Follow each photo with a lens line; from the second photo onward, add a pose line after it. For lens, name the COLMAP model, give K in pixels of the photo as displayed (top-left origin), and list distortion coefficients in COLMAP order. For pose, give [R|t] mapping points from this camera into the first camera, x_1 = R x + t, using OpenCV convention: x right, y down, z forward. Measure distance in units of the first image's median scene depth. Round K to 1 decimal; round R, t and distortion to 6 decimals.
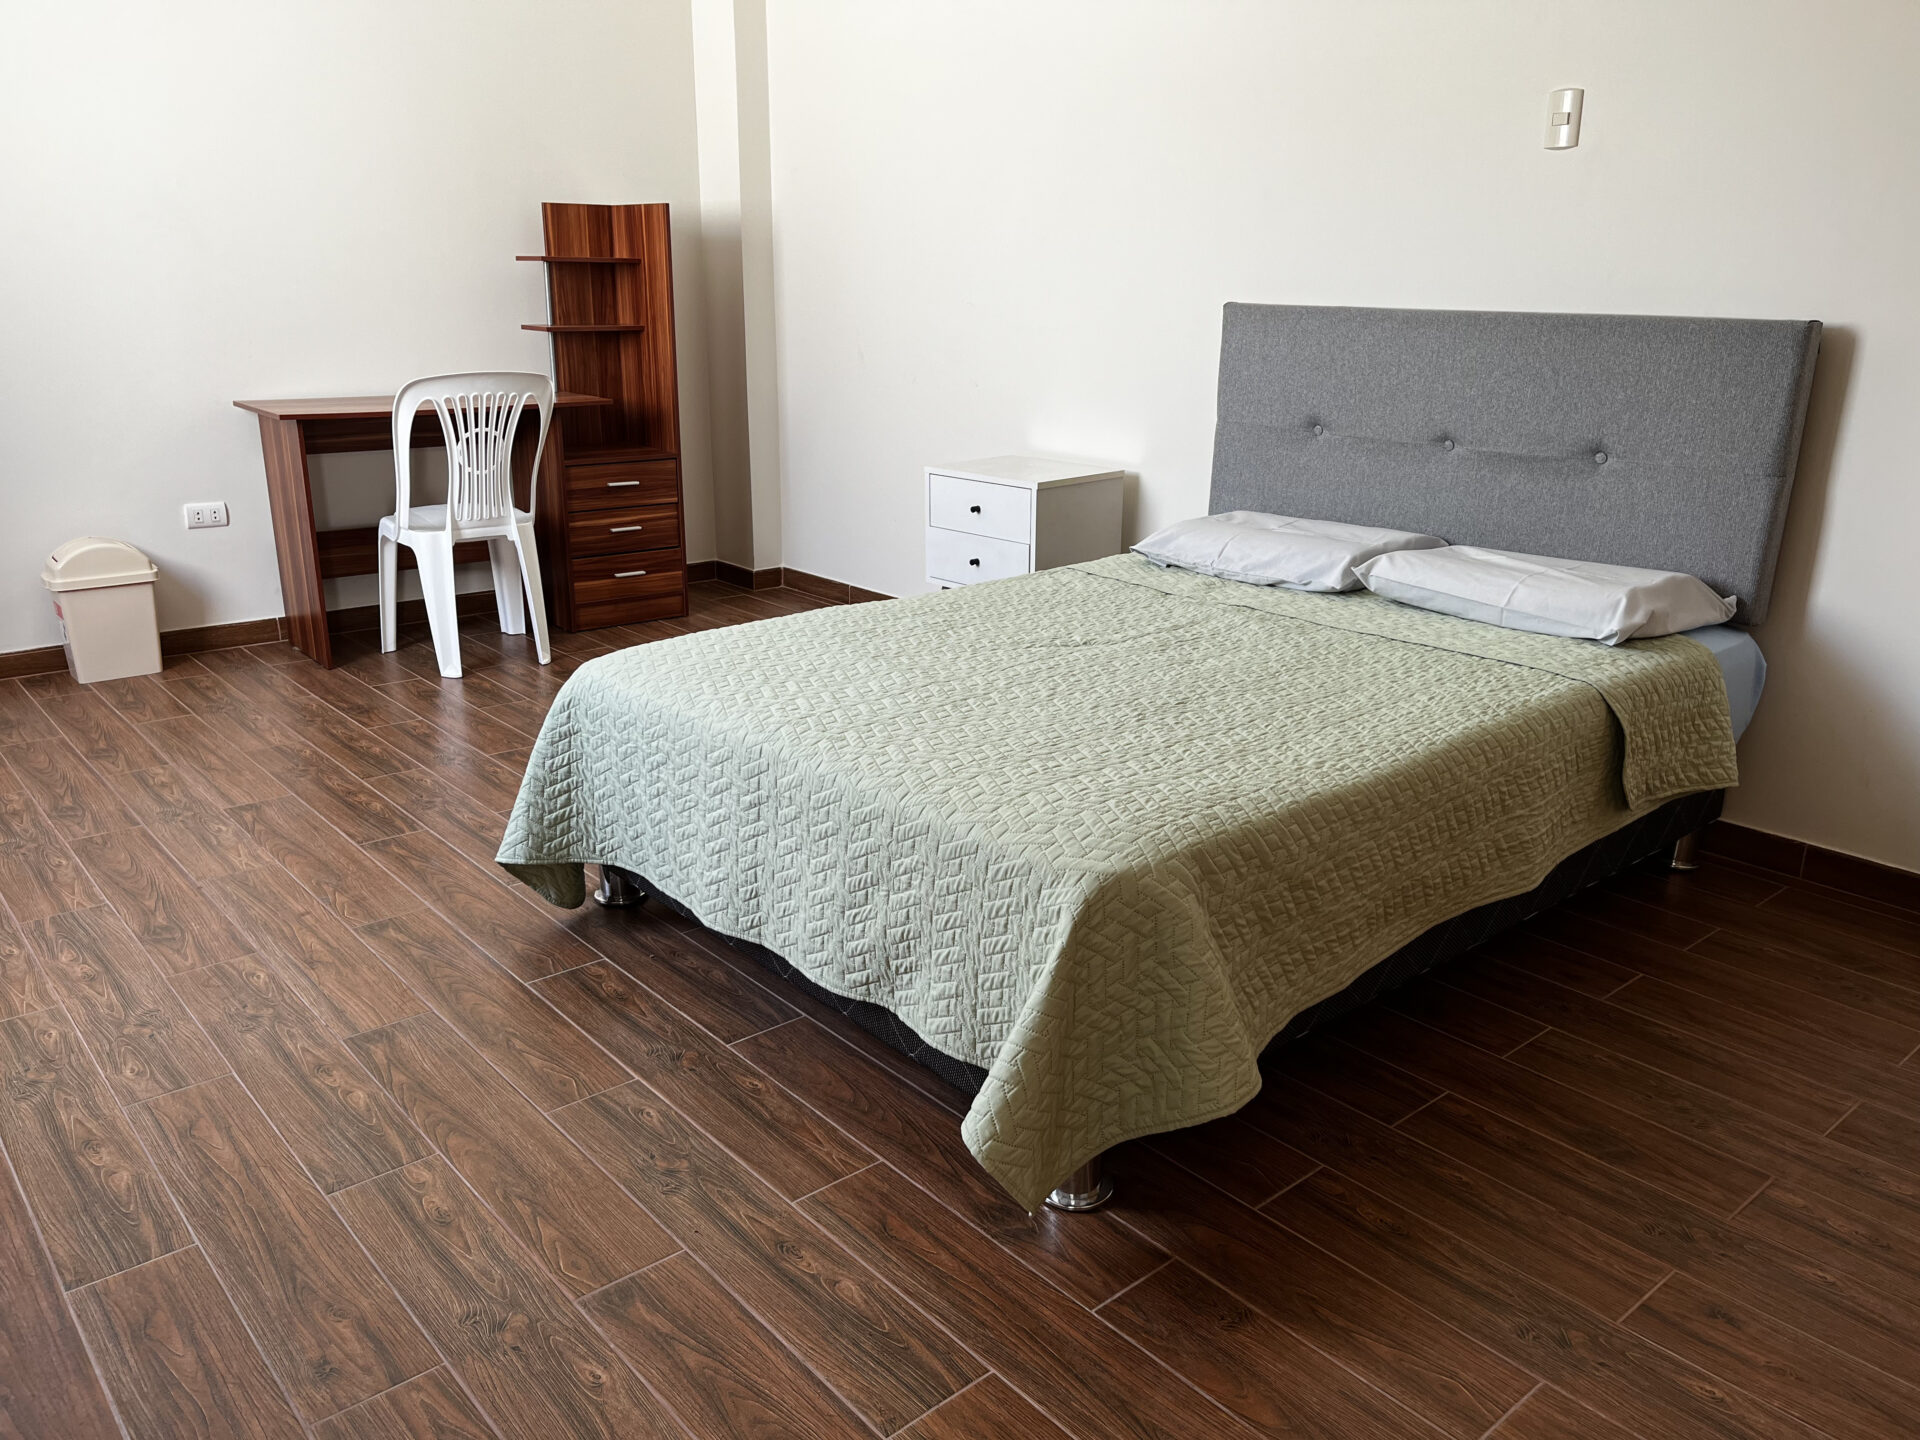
lens RADIAL K [[1454.3, 0, 960.7], [0, 1454.3, 727.8], [0, 0, 1]] dist [0.065656, -0.090734]
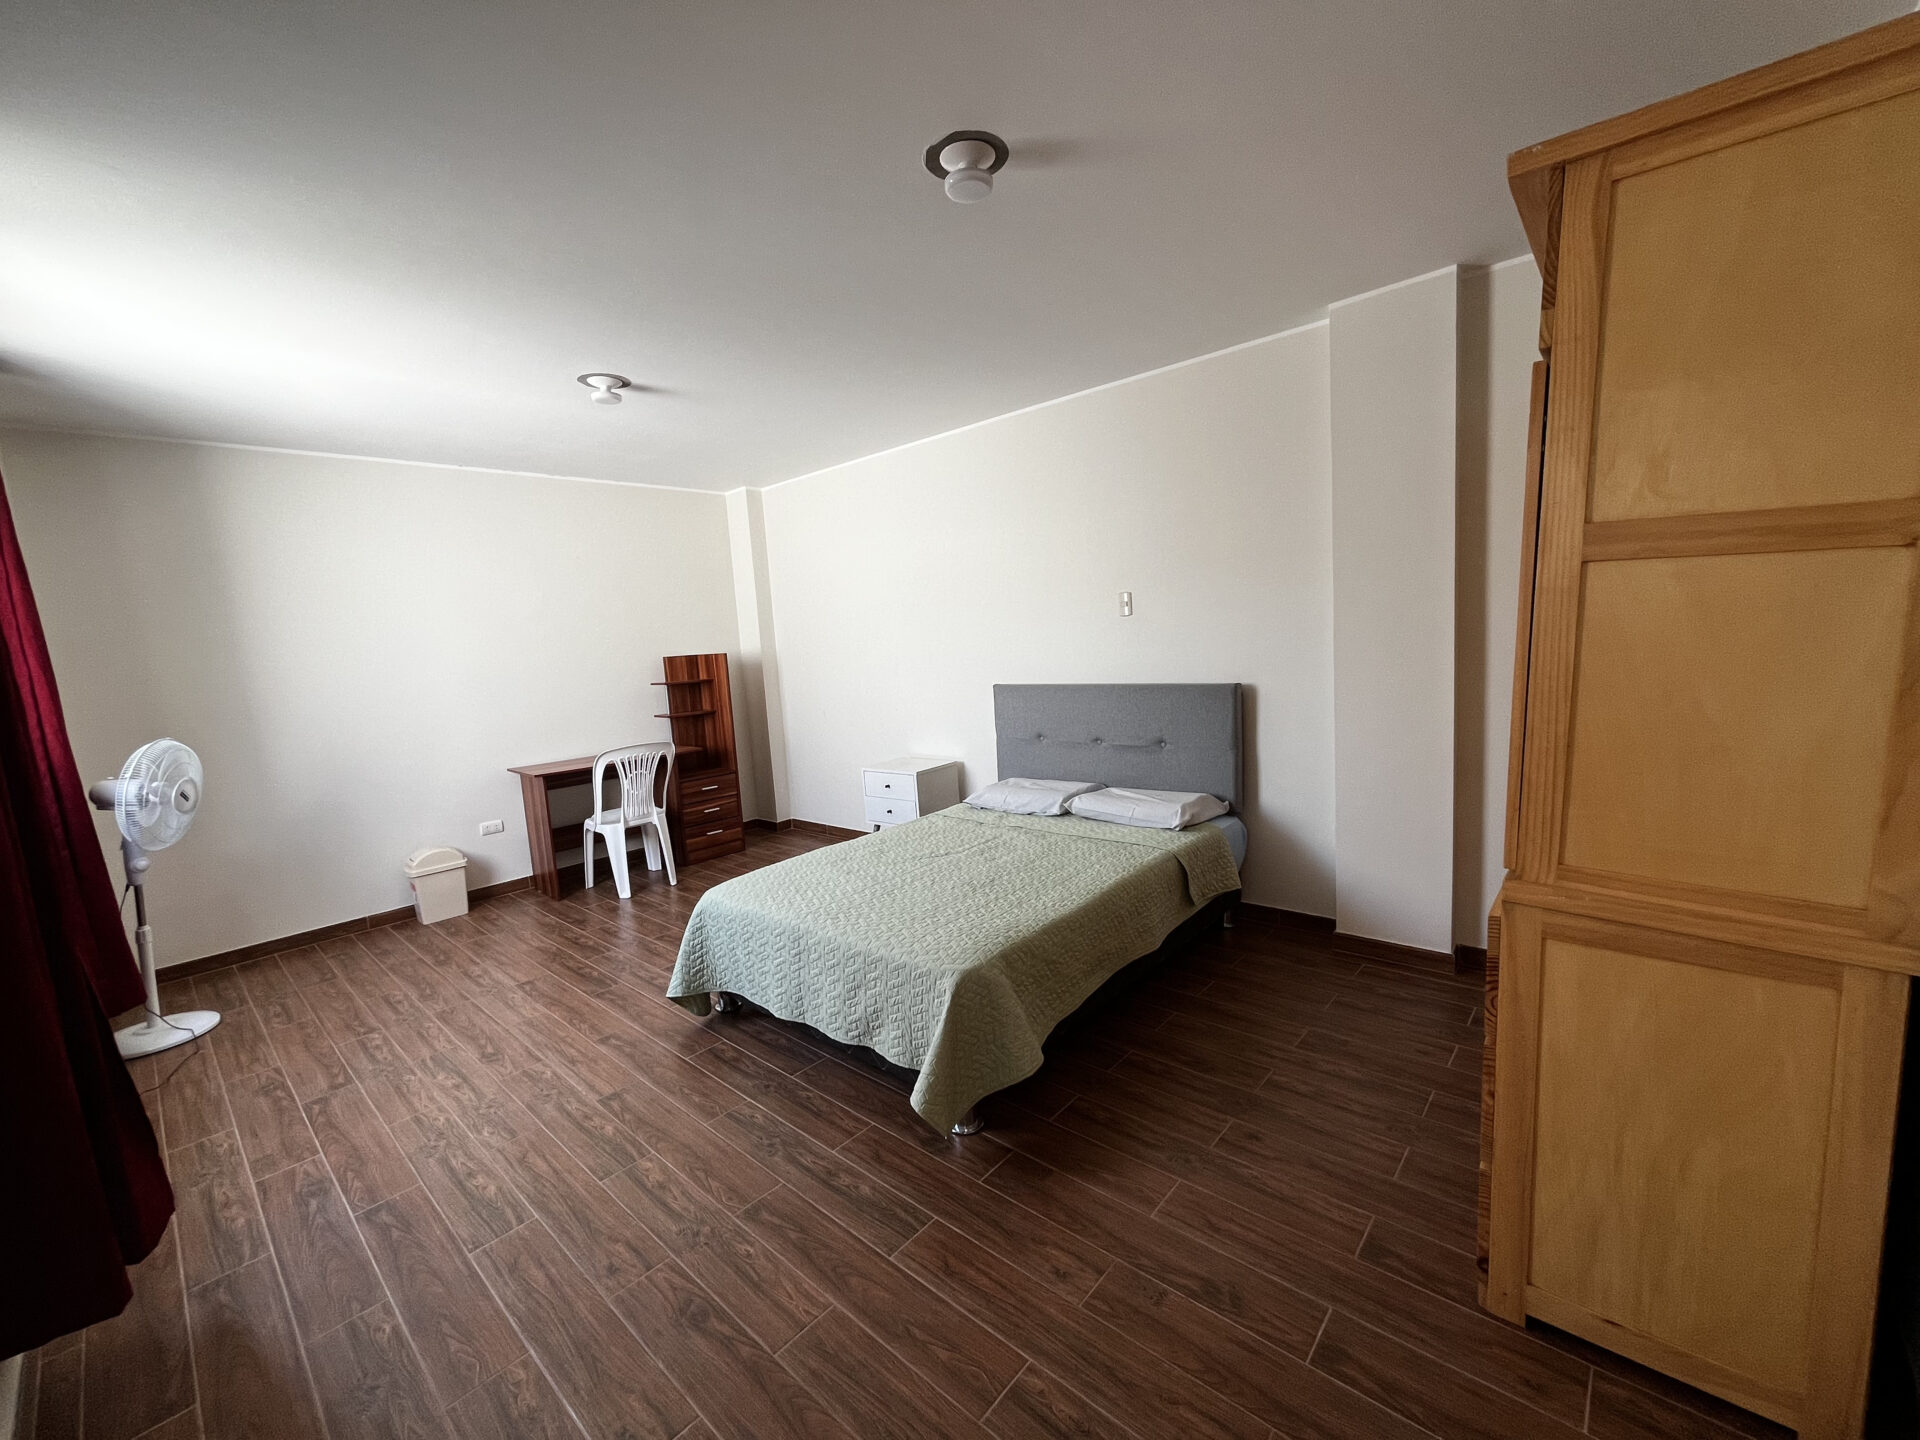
lens RADIAL K [[774.3, 0, 969.7], [0, 774.3, 722.1], [0, 0, 1]] dist [-0.001708, -0.000179]
pose [[0.988425, -0.088604, 0.123144, -0.002907], [0.110825, 0.976035, -0.187278, -0.033952], [-0.103600, 0.198758, 0.974558, -0.166300]]
